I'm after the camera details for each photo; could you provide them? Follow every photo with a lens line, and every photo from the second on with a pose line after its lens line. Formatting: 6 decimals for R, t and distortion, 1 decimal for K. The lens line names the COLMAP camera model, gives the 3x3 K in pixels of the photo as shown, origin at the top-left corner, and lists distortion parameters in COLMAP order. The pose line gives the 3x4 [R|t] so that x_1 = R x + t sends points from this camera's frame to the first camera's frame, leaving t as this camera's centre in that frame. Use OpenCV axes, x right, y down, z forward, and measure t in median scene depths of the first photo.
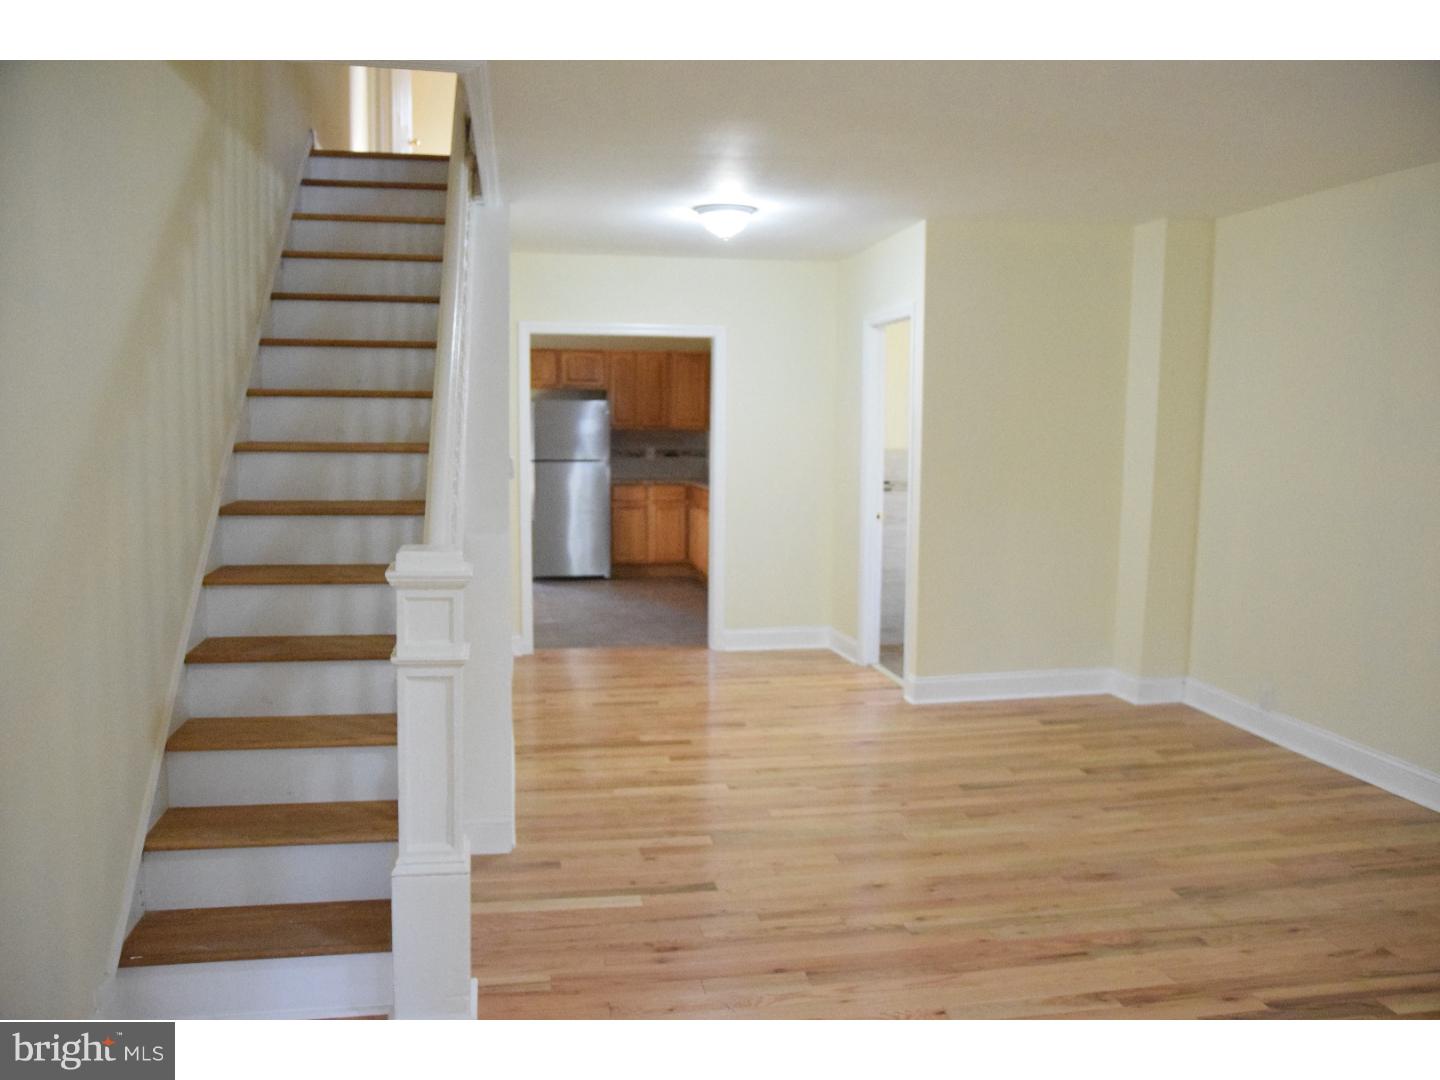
lens RADIAL K [[1152.2, 0, 720.0], [0, 1152.2, 540.0], [0, 0, 1]] dist [0.000098, -0.000098]
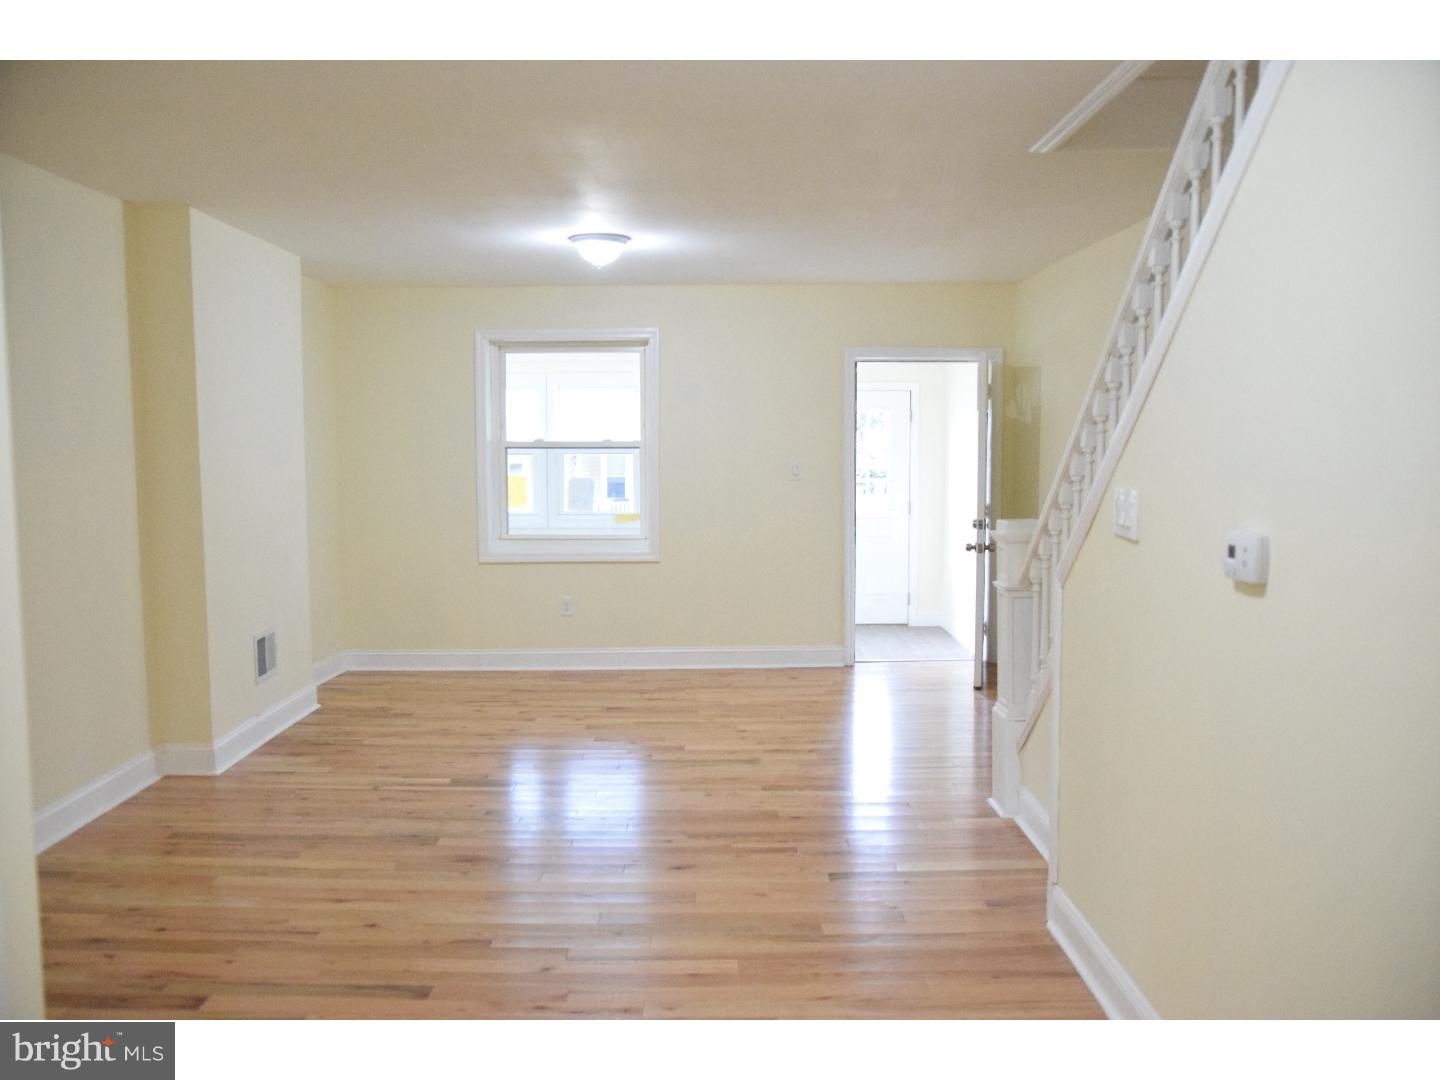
lens RADIAL K [[1152.2, 0, 720.0], [0, 1152.2, 540.0], [0, 0, 1]] dist [0.000098, -0.000098]
pose [[-0.984563, -0.024613, 0.173293, -0.078847], [0.008890, 0.981754, 0.189948, -0.201843], [-0.174806, 0.188557, -0.966379, 1.878191]]
